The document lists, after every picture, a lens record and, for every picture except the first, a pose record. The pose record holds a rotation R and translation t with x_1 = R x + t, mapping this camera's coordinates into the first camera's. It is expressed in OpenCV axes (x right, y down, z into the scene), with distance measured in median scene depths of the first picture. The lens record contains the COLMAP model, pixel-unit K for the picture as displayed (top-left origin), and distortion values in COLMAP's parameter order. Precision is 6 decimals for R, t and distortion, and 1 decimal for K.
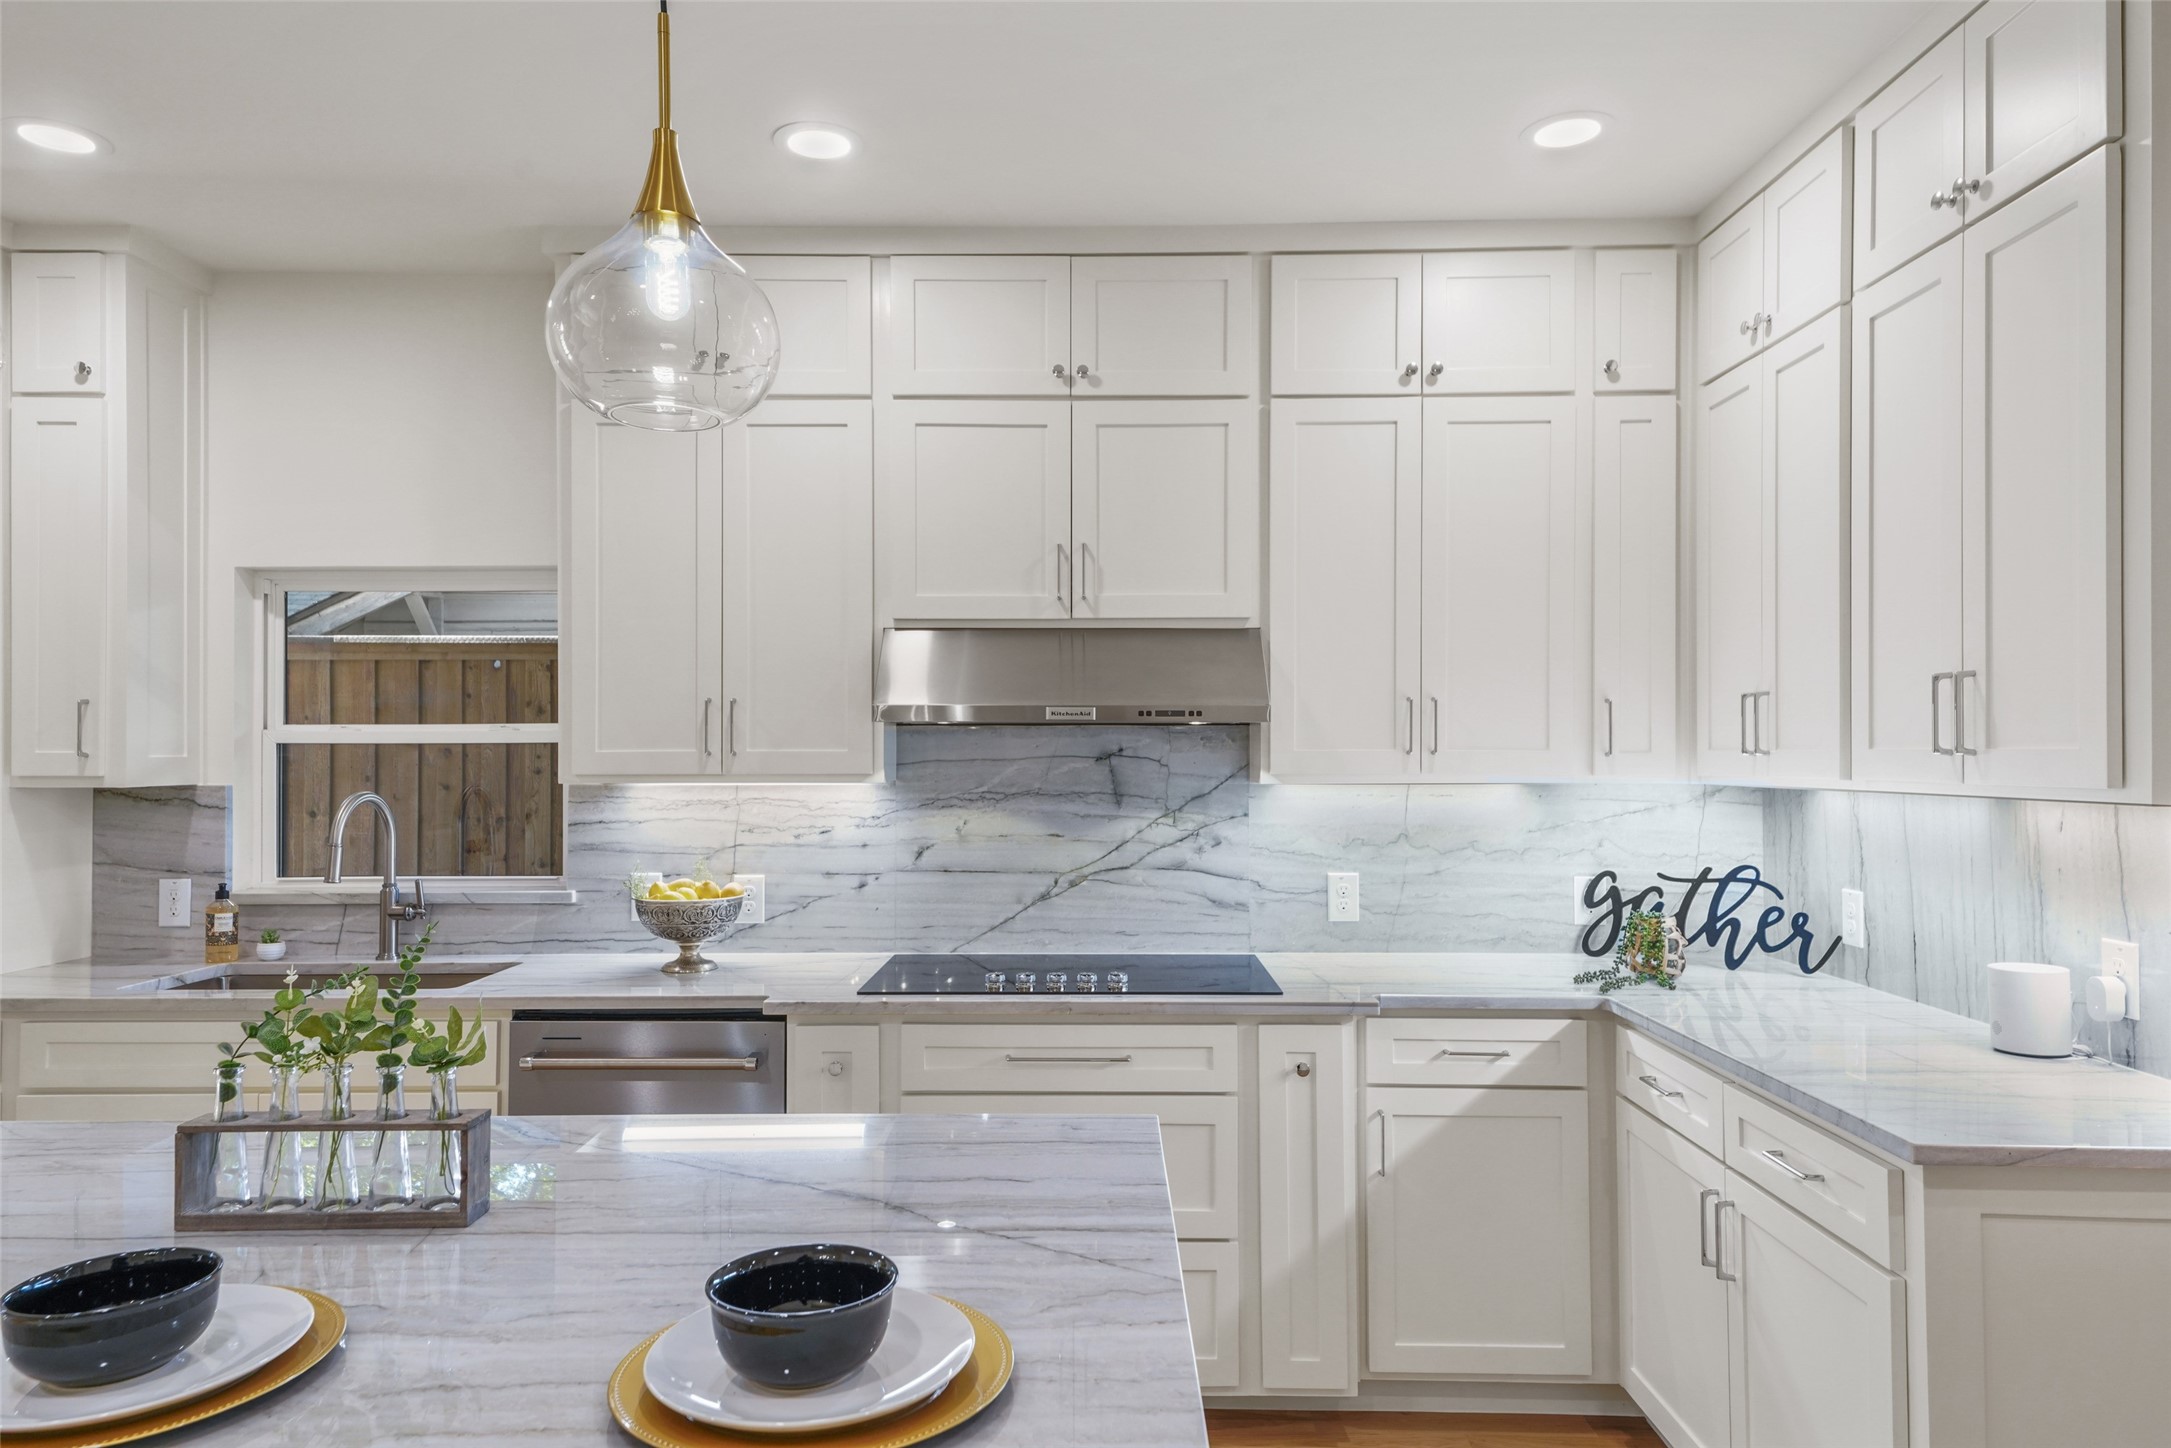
lens RADIAL K [[1385.0, 0, 1075.4], [0, 1385.0, 734.6], [0, 0, 1]] dist [0.045693, -0.002528]
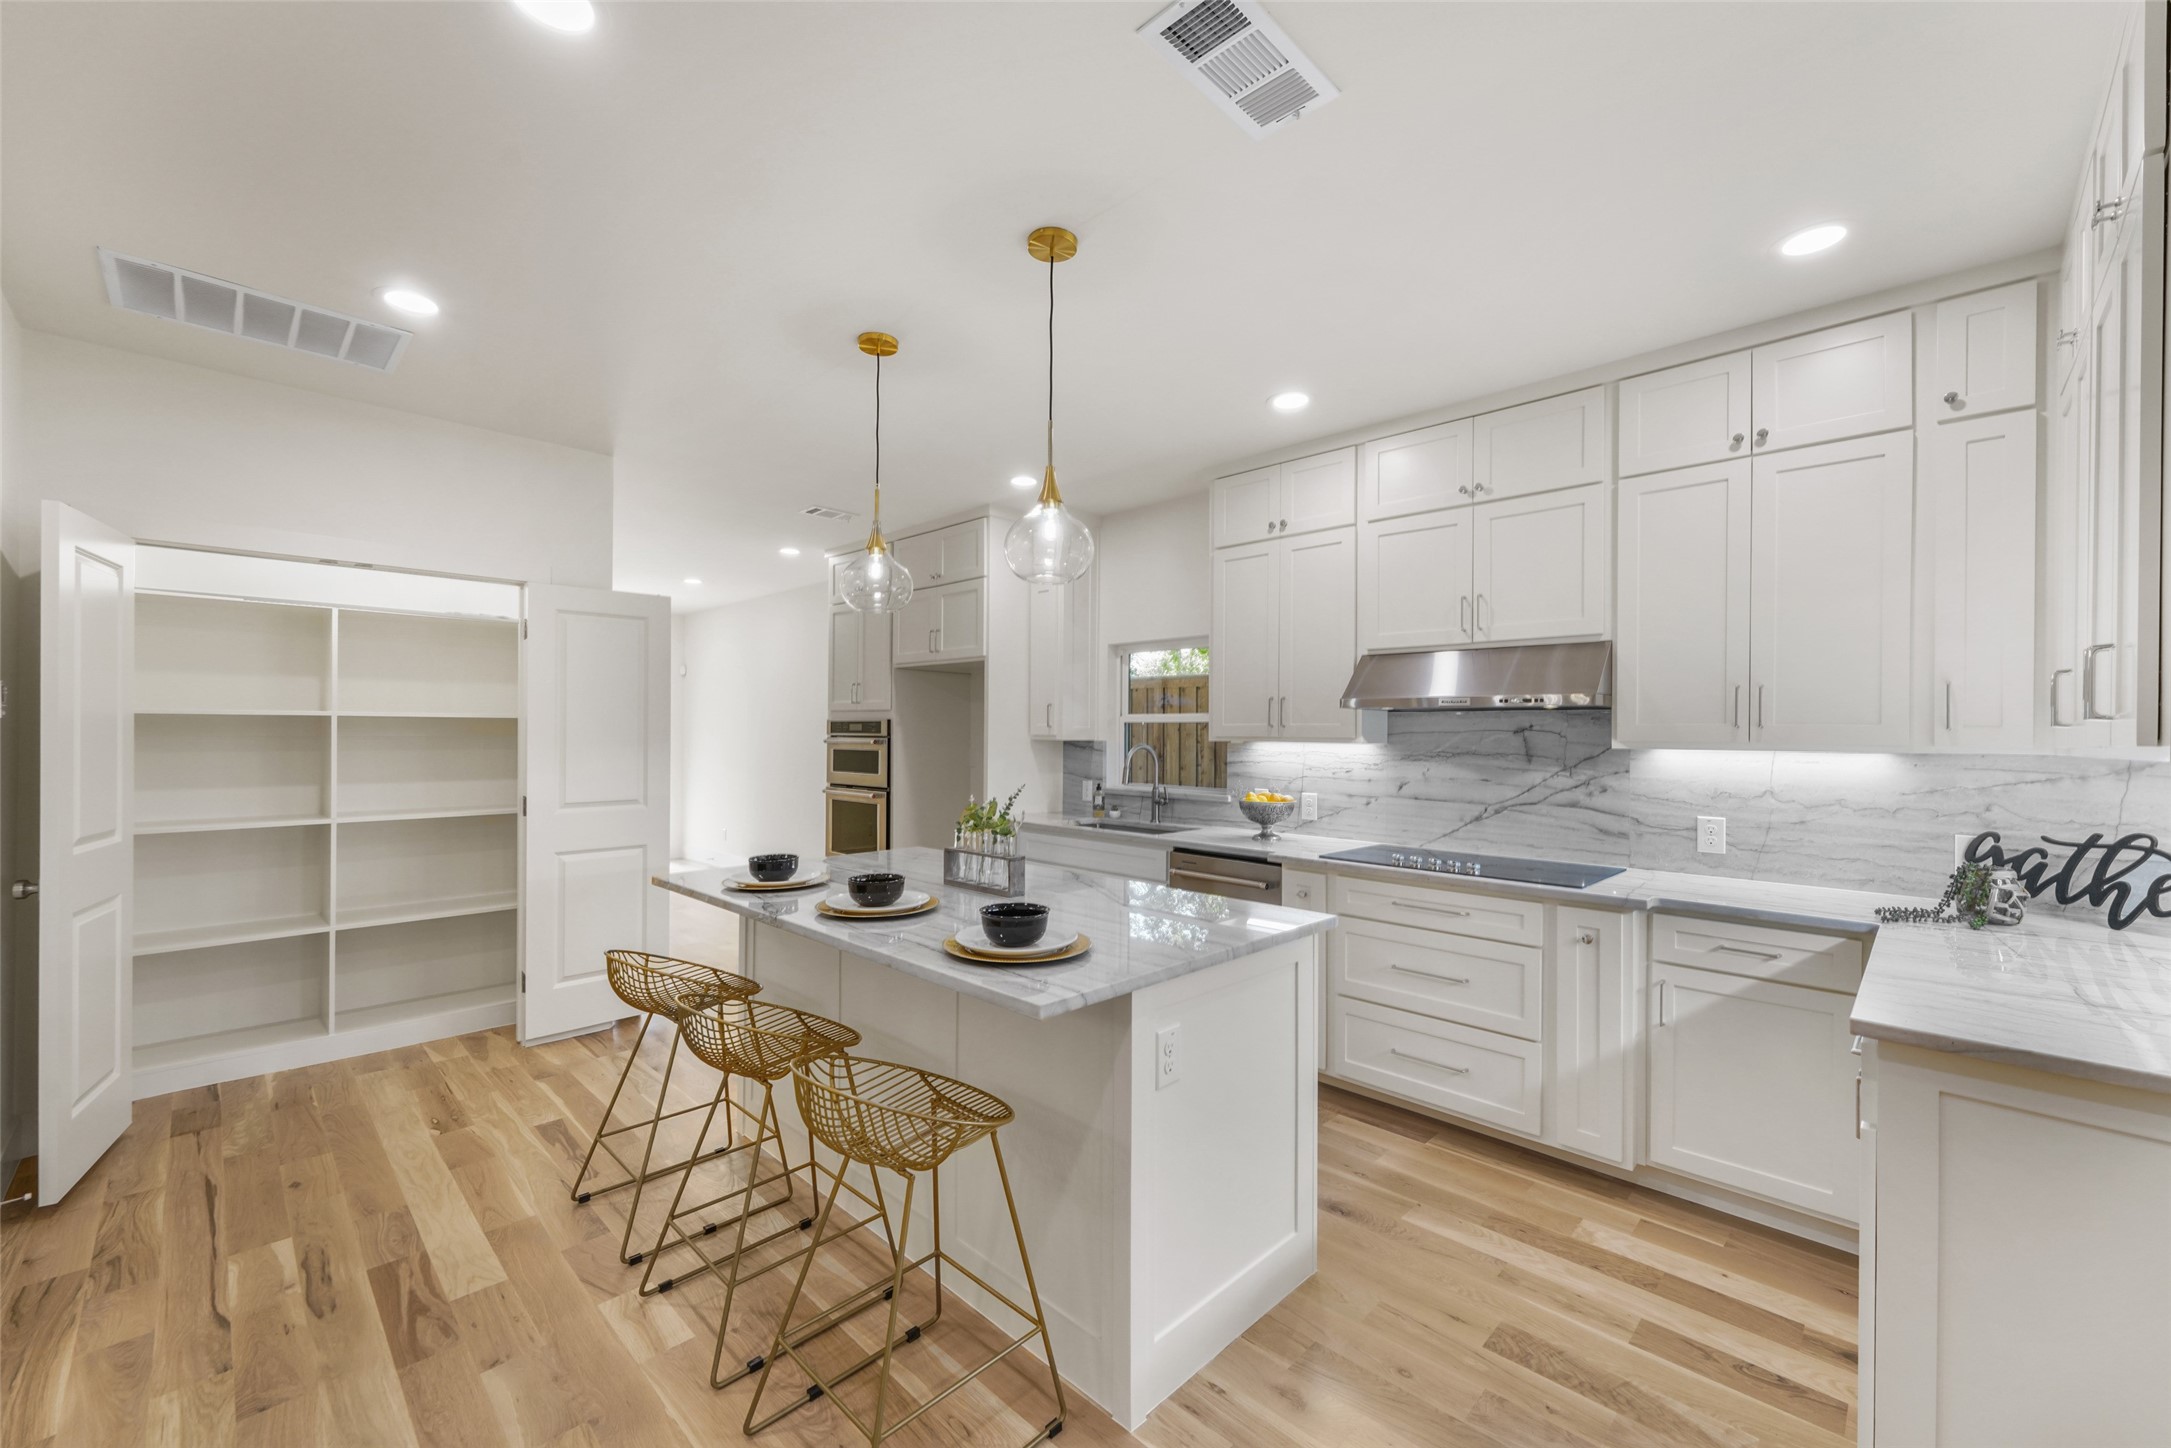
lens RADIAL K [[858.3, 0, 1069.5], [0, 858.3, 731.0], [0, 0, 1]] dist [0.001885, -0.000527]
pose [[0.714087, 0.005772, -0.700033, 0.343653], [-0.002063, 0.999979, 0.006141, 0.012627], [0.700054, -0.002941, 0.714084, -0.030851]]
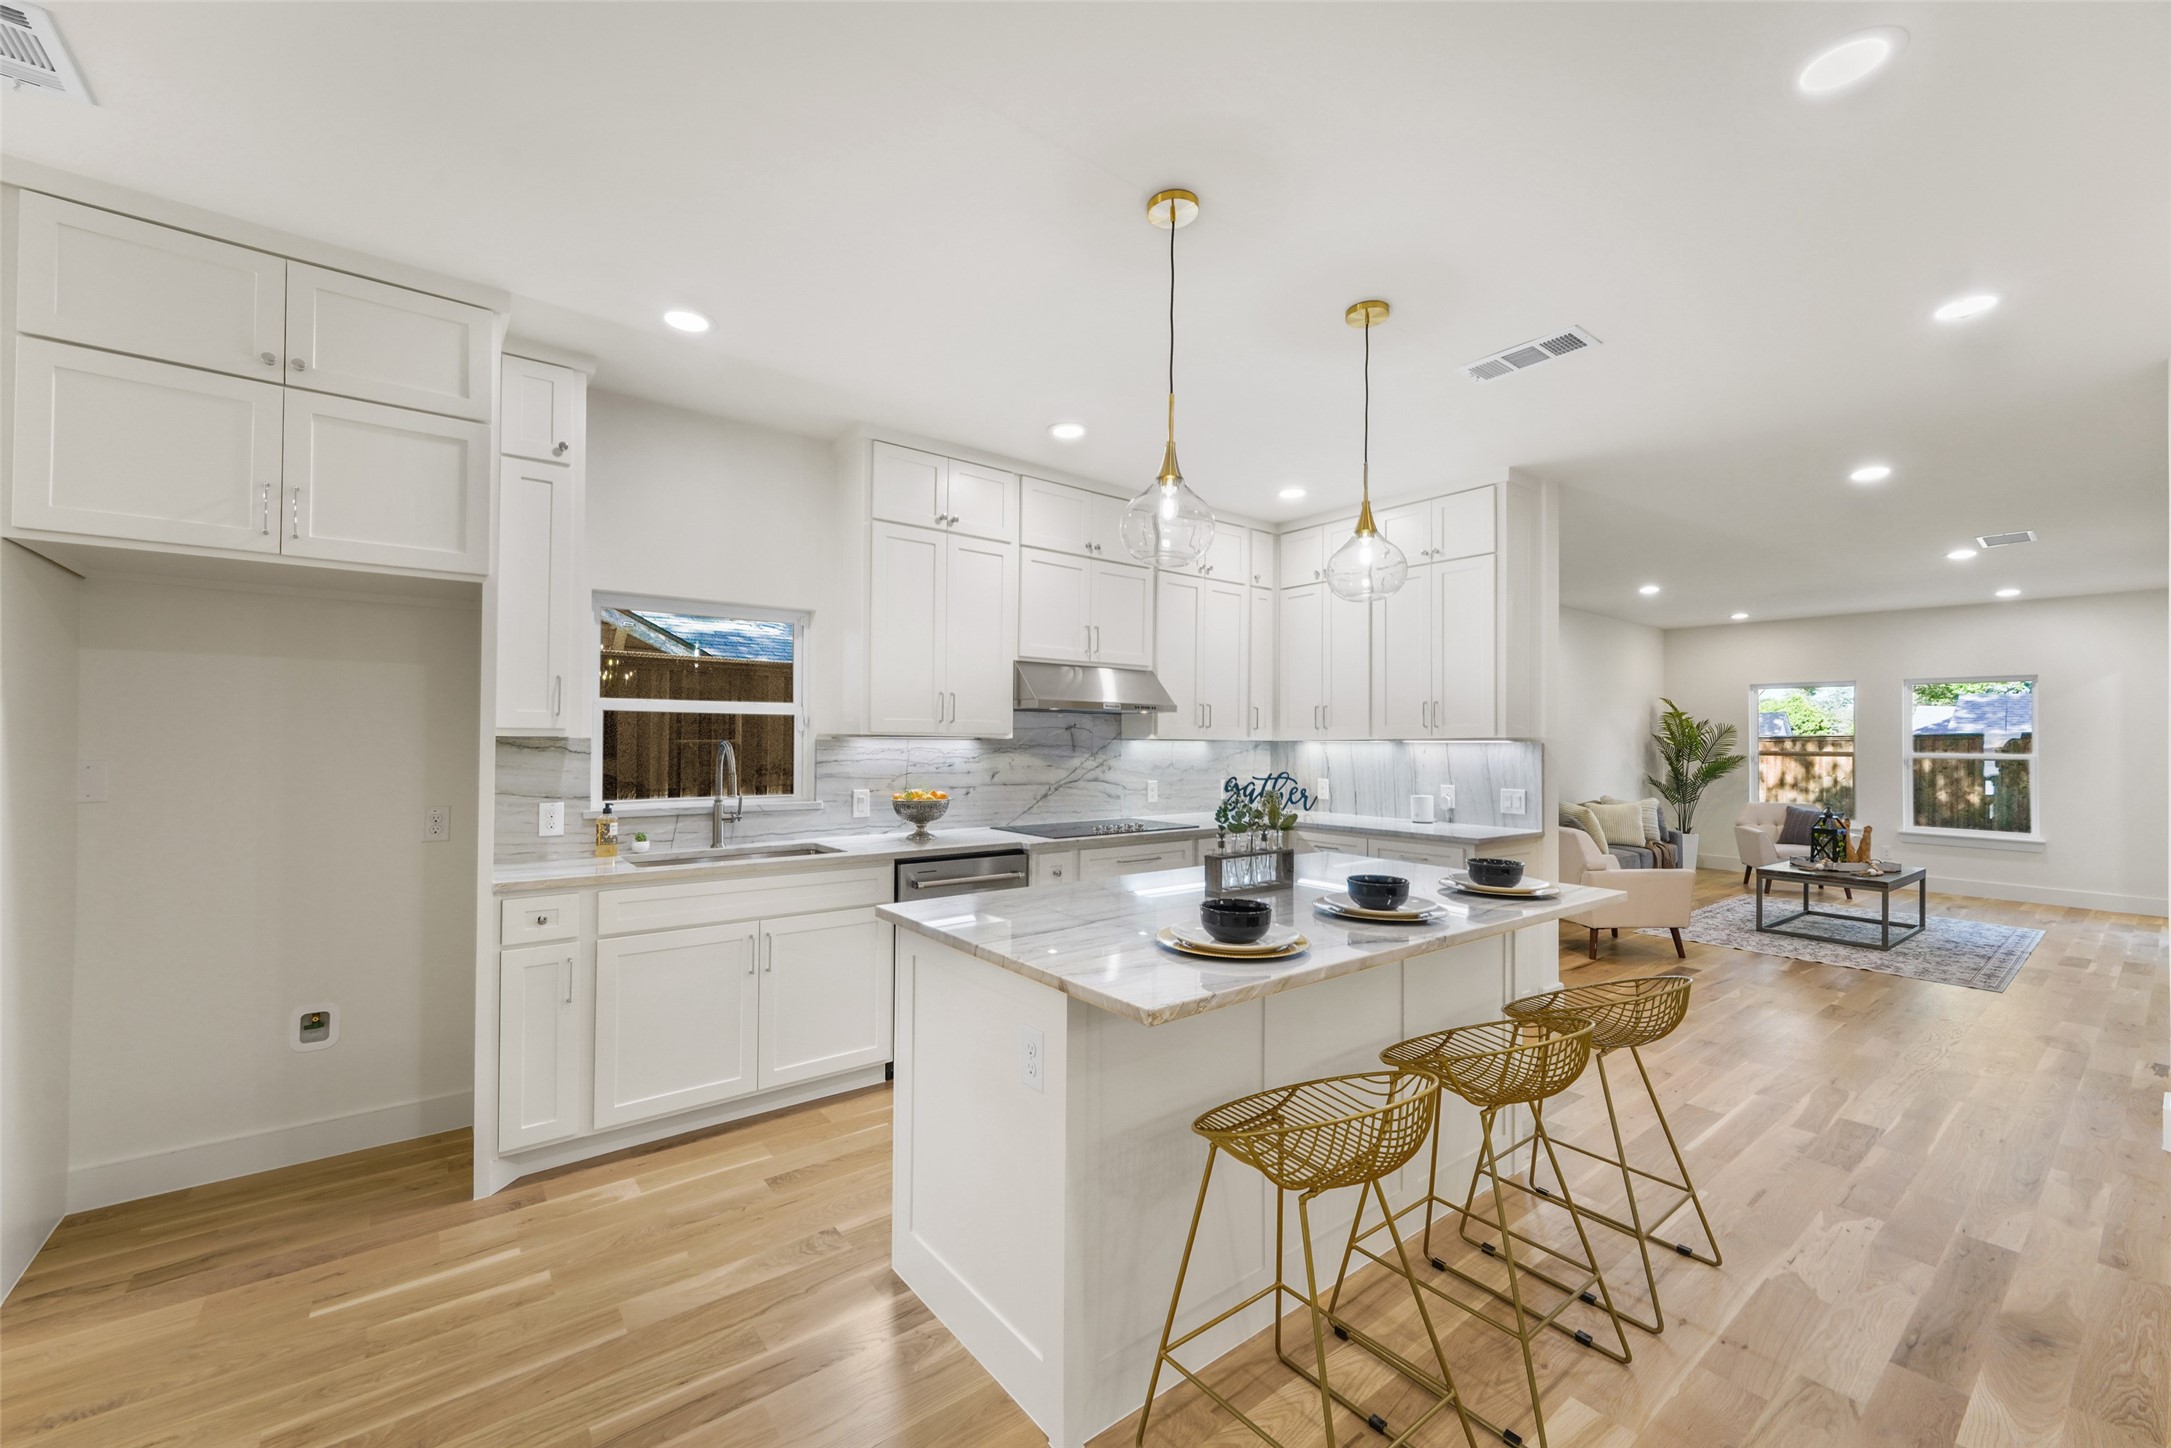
lens RADIAL K [[849.0, 0, 1083.0], [0, 849.0, 729.7], [0, 0, 1]] dist [-0.001482, -0.000271]
pose [[0.780250, 0.014581, 0.625297, -0.788910], [-0.012497, 0.999892, -0.007723, 0.029668], [-0.625342, -0.001789, 0.780349, -0.008671]]
